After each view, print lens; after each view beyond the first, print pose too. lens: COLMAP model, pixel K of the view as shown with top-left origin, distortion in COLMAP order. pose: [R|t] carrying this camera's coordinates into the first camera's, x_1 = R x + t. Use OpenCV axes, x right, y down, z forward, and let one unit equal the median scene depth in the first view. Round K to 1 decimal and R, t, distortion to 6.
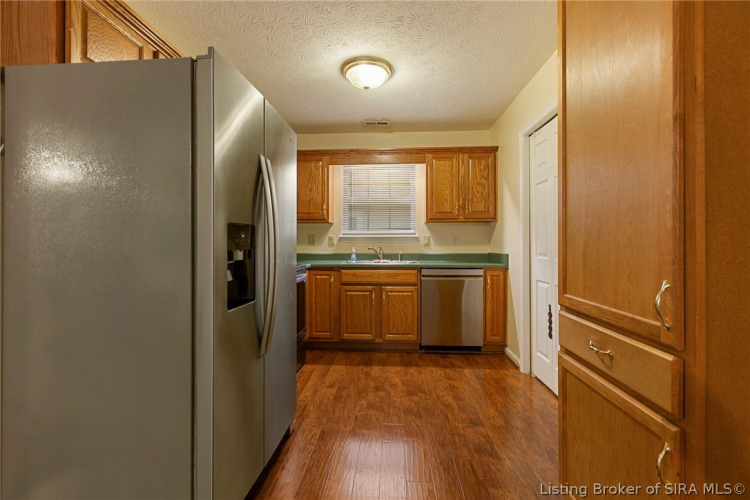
lens RADIAL K [[336.8, 0, 378.4], [0, 336.8, 246.3], [0, 0, 1]] dist [0.002657, -0.000953]
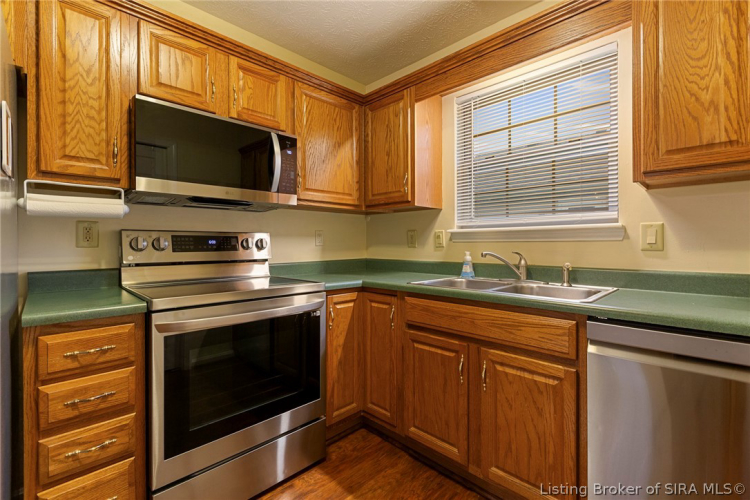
lens RADIAL K [[336.8, 0, 369.6], [0, 336.8, 246.8], [0, 0, 1]] dist [0.002657, -0.000953]
pose [[0.745685, 0.002879, -0.666292, 0.168542], [-0.002263, 0.999996, 0.001788, -0.005300], [0.666295, 0.000175, 0.745689, 0.537441]]
